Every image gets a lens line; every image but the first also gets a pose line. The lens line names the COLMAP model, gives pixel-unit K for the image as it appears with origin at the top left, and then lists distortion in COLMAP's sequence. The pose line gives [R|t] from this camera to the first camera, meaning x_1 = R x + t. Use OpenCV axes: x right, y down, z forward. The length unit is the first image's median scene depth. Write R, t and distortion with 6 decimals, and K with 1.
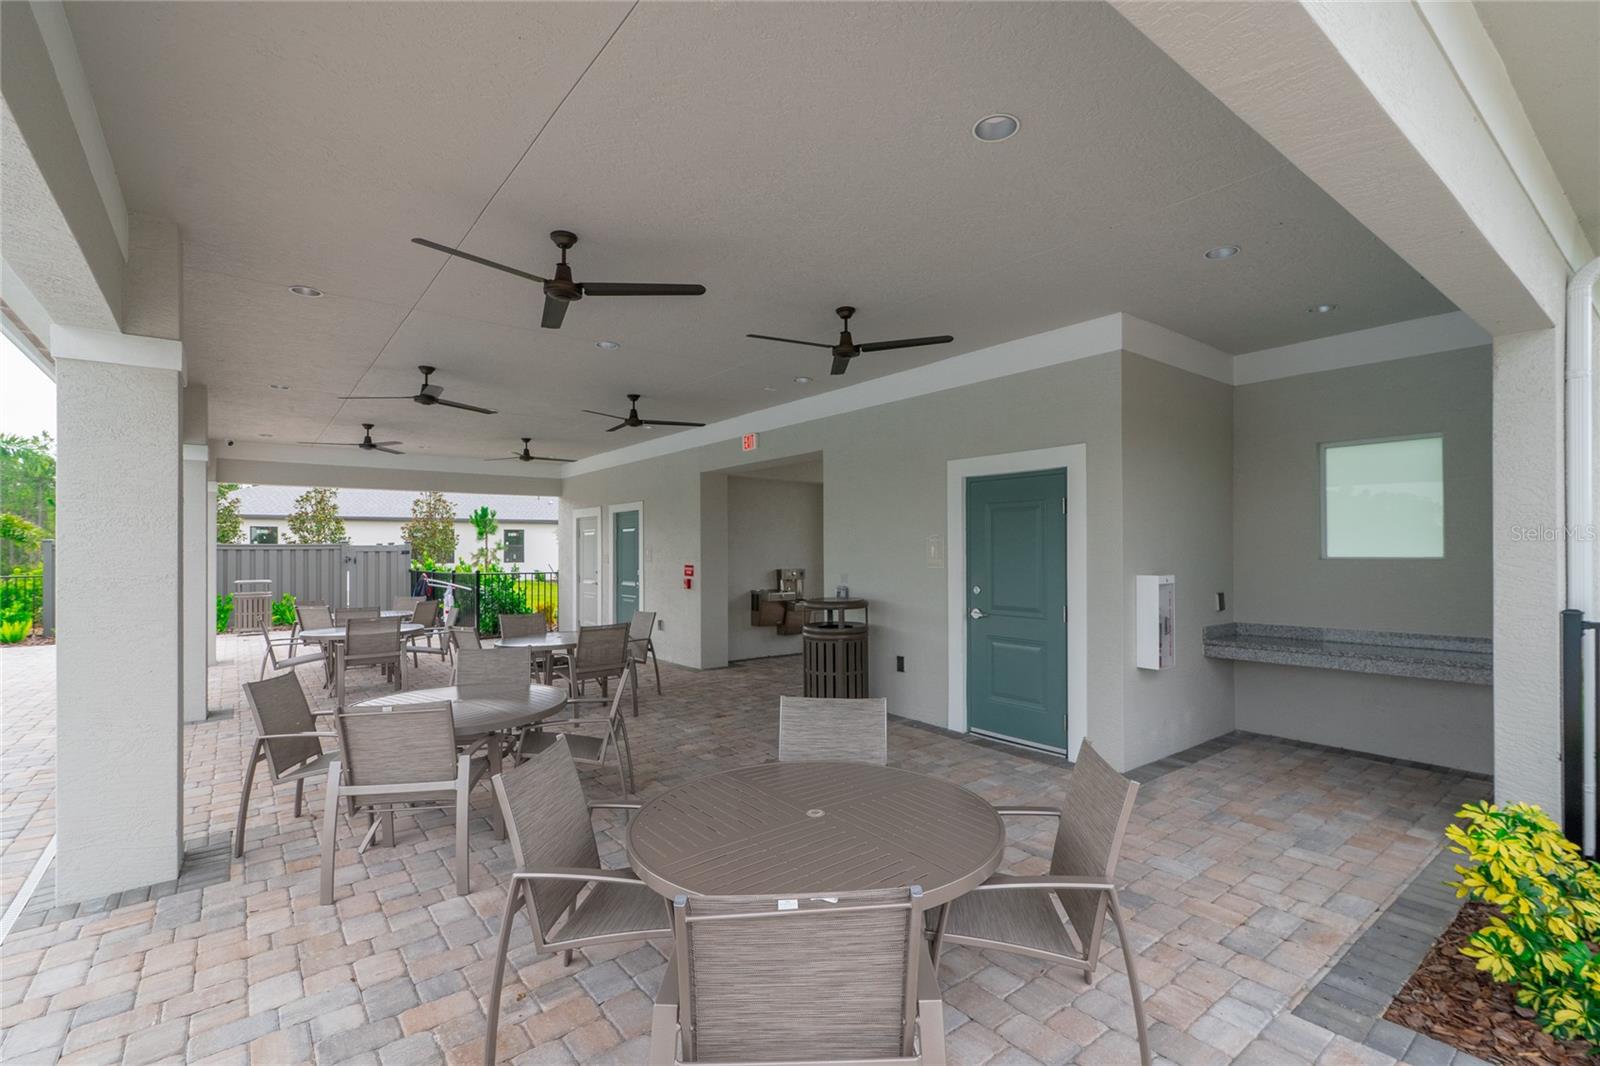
lens RADIAL K [[728.7, 0, 798.6], [0, 728.7, 540.7], [0, 0, 1]] dist [-0.000660, -0.000064]
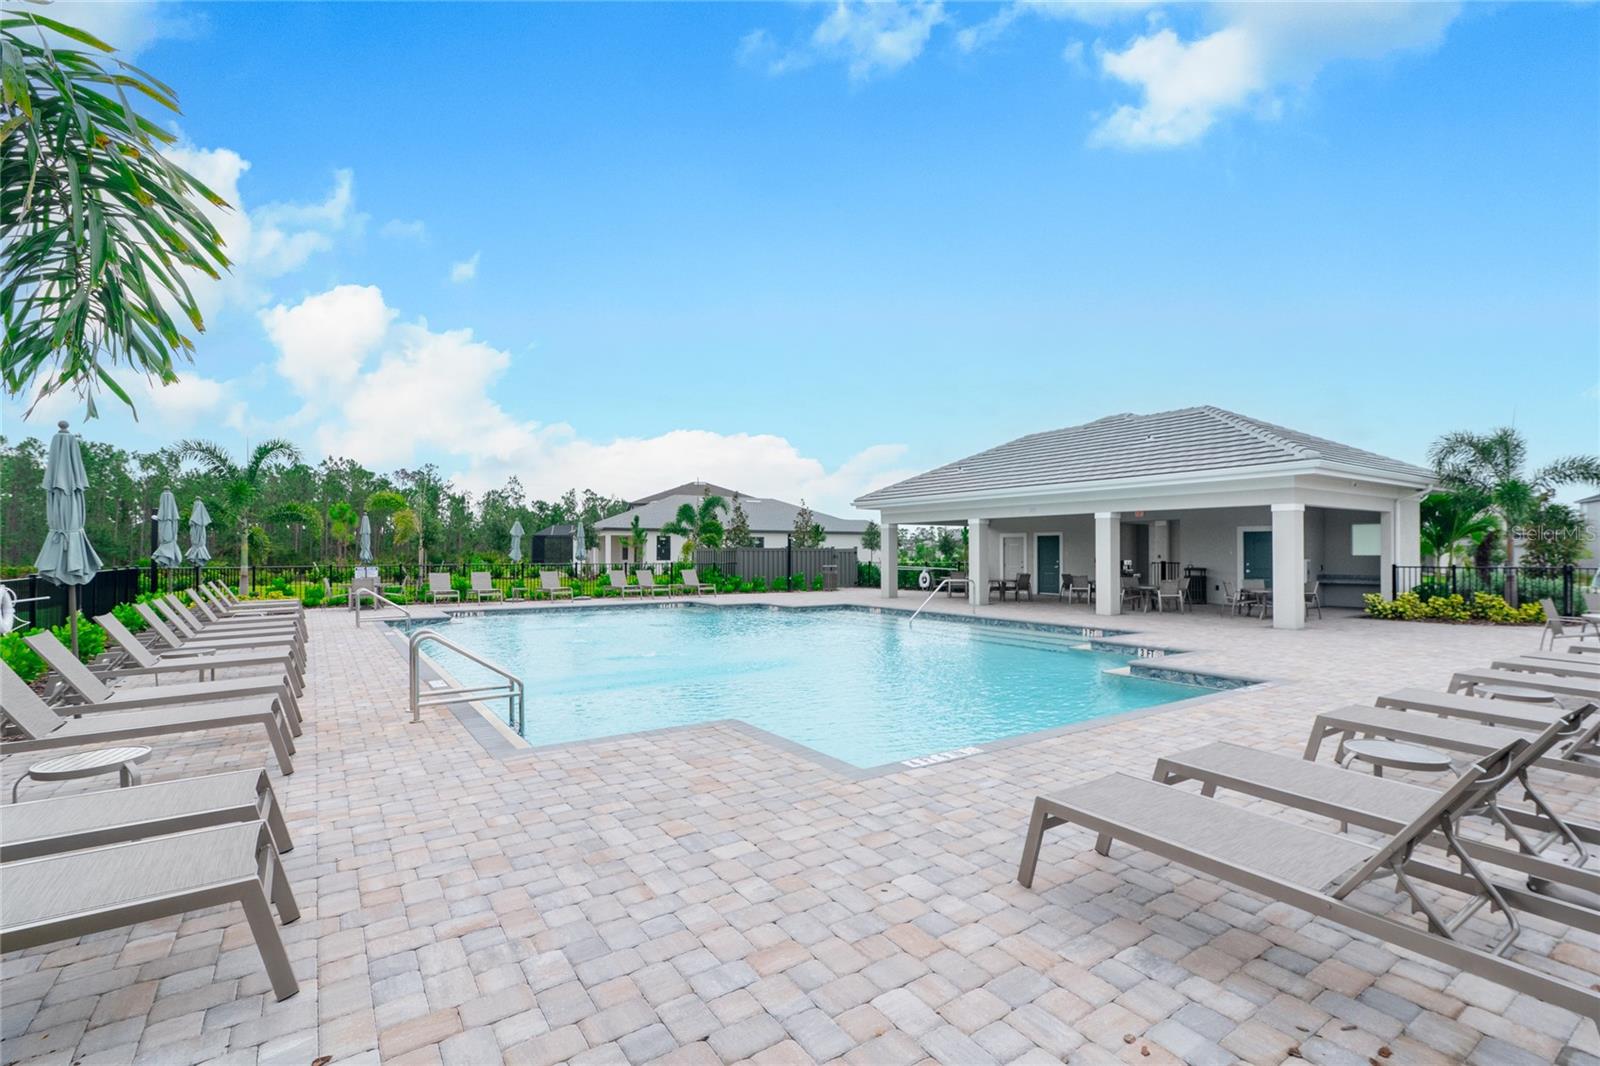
lens RADIAL K [[728.7, 0, 792.2], [0, 728.7, 536.5], [0, 0, 1]] dist [-0.000660, -0.000064]
pose [[0.997241, 0.002646, -0.074181, -1.520513], [-0.003214, 0.999966, -0.007533, -0.029891], [0.074158, 0.007751, 0.997216, -2.402009]]
